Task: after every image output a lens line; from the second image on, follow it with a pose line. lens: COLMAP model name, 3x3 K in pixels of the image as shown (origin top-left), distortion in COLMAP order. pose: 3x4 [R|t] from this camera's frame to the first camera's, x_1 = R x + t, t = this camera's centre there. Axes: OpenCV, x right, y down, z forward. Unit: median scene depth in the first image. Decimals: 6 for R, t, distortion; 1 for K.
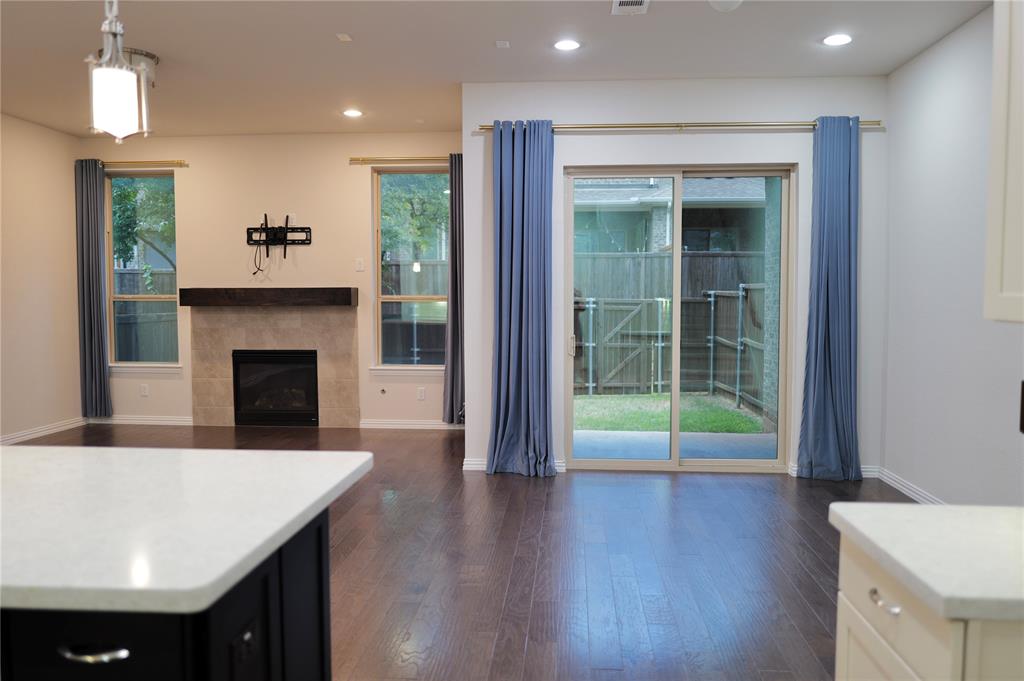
lens RADIAL K [[782.6, 0, 516.3], [0, 782.6, 341.2], [0, 0, 1]] dist [-0.008494, 0.000905]
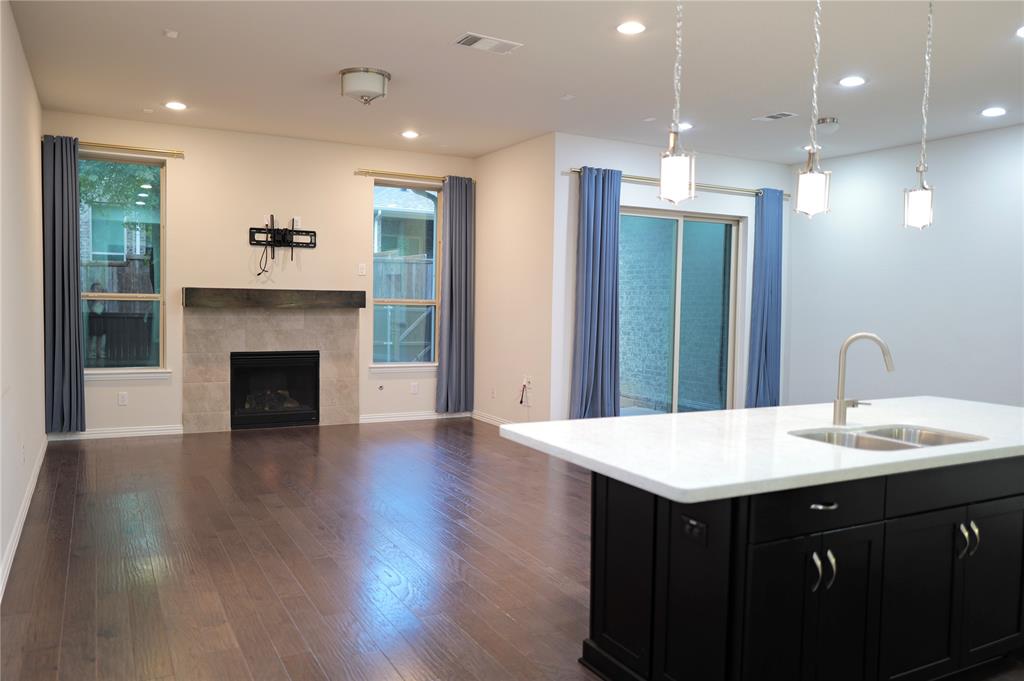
lens RADIAL K [[782.6, 0, 516.3], [0, 782.6, 341.2], [0, 0, 1]] dist [-0.008494, 0.000905]
pose [[0.837995, -0.012877, 0.545526, -0.601888], [0.012190, 0.999914, 0.004878, -0.002933], [-0.545541, 0.002562, 0.838080, -0.005075]]
